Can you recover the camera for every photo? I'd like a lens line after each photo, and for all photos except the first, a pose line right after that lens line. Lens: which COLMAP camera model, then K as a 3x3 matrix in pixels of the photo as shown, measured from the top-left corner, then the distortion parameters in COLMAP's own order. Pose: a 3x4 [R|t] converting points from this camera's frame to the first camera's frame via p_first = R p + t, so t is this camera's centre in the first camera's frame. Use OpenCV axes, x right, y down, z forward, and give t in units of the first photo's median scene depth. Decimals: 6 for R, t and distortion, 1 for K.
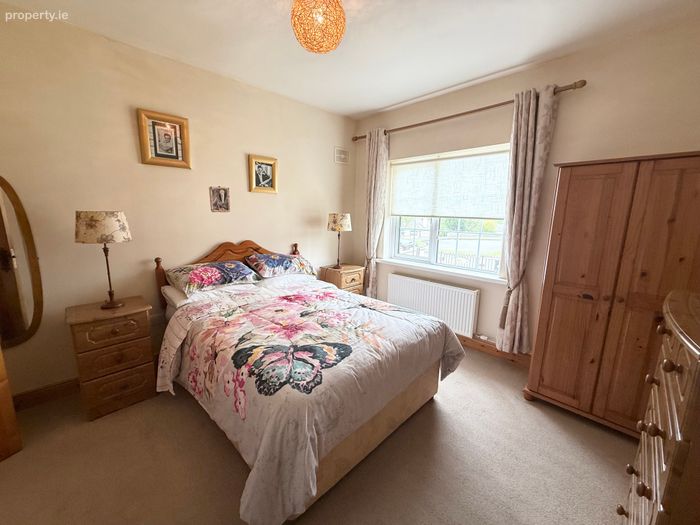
lens RADIAL K [[279.2, 0, 347.1], [0, 279.2, 262.6], [0, 0, 1]] dist [-0.003566, 0.000394]
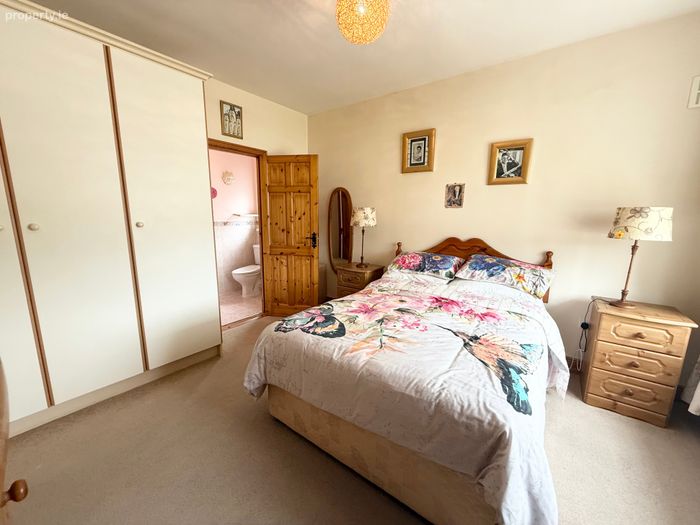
lens RADIAL K [[279.2, 0, 346.8], [0, 279.2, 261.4], [0, 0, 1]] dist [-0.003566, 0.000394]
pose [[0.155188, 0.159222, -0.974969, 0.617009], [-0.187007, 0.973816, 0.129267, -0.054993], [0.970023, 0.162265, 0.180901, 0.534361]]
